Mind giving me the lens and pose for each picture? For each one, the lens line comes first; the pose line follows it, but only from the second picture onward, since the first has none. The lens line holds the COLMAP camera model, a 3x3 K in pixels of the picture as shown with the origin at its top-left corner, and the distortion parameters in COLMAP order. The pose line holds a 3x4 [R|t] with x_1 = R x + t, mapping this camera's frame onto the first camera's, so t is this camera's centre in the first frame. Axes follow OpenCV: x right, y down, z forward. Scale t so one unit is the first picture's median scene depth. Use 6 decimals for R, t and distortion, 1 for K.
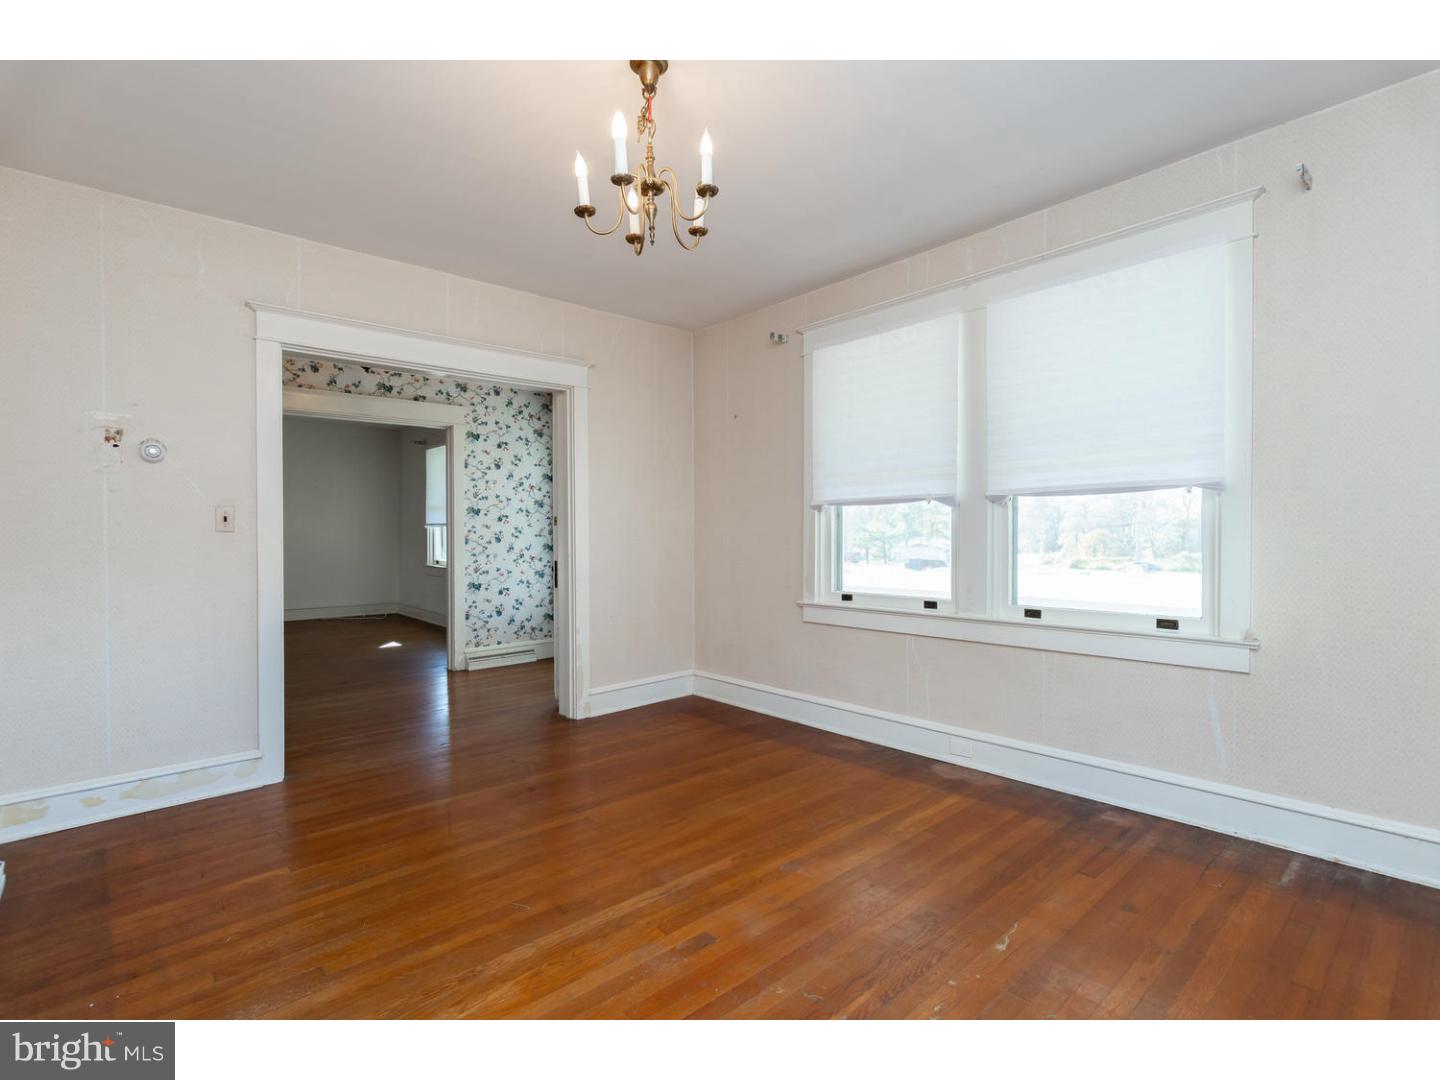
lens RADIAL K [[690.4, 0, 720.0], [0, 690.4, 540.0], [0, 0, 1]] dist [0.000998, 0.000223]
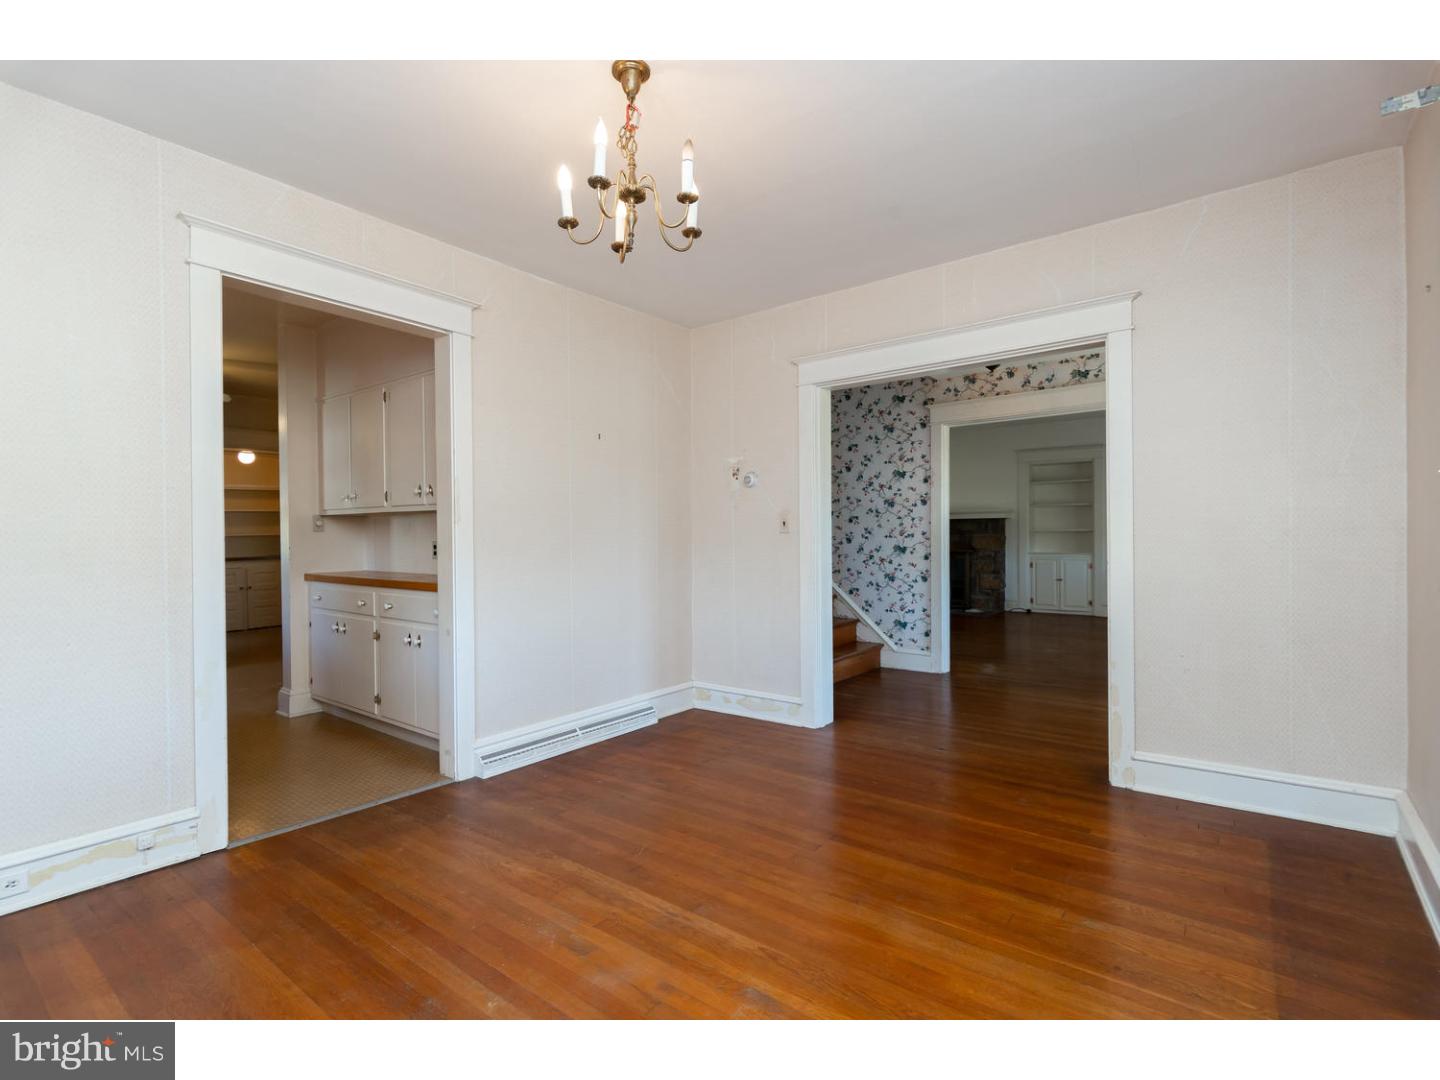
lens RADIAL K [[690.4, 0, 720.0], [0, 690.4, 540.0], [0, 0, 1]] dist [0.000998, 0.000223]
pose [[0.171596, 0.011185, -0.985104, 0.715876], [-0.001045, 0.999937, 0.011171, -0.015128], [0.985167, -0.000888, 0.171597, 0.743428]]
